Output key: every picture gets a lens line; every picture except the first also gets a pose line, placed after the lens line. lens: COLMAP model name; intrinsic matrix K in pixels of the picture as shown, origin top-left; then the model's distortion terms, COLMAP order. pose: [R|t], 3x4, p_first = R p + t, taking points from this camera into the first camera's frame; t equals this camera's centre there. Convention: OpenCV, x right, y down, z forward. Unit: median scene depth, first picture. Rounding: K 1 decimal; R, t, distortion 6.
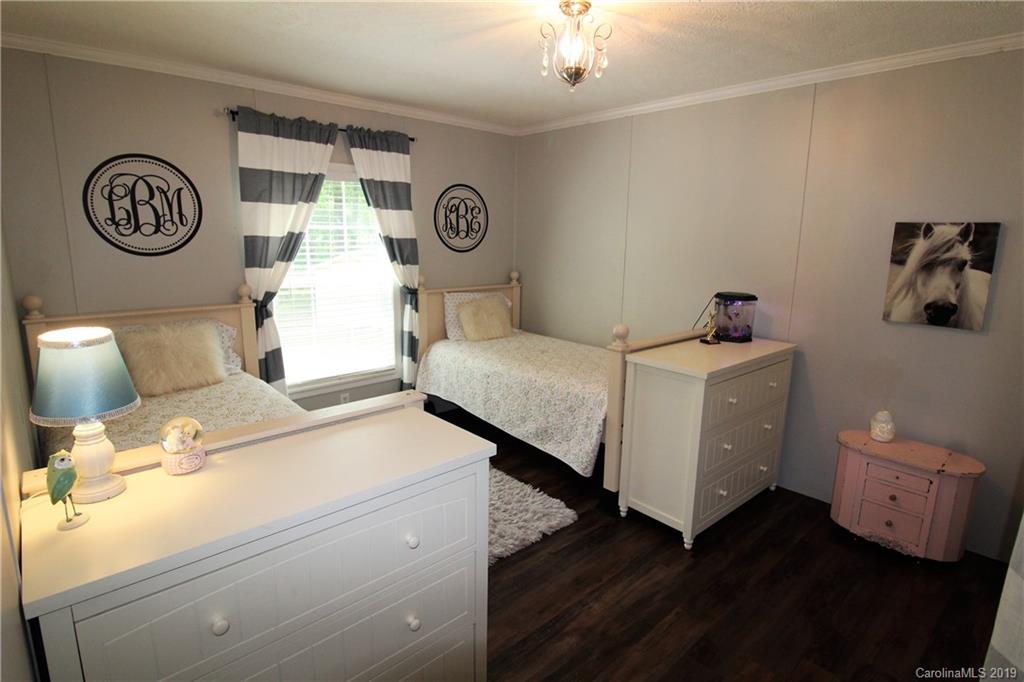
lens RADIAL K [[529.5, 0, 514.2], [0, 529.5, 345.2], [0, 0, 1]] dist [0.017420, -0.004409]
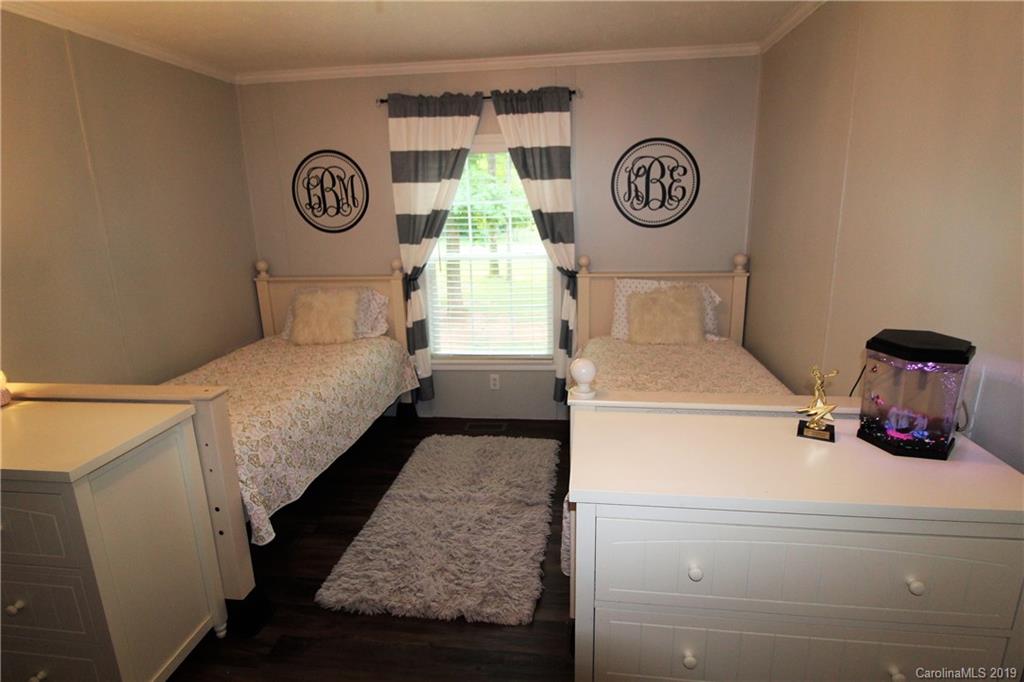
lens RADIAL K [[529.5, 0, 514.3], [0, 529.5, 333.7], [0, 0, 1]] dist [0.017420, -0.004409]
pose [[0.659146, 0.147481, -0.737412, 0.463530], [-0.123382, 0.988502, 0.087412, -0.082703], [0.741825, 0.033366, 0.669763, 0.427937]]
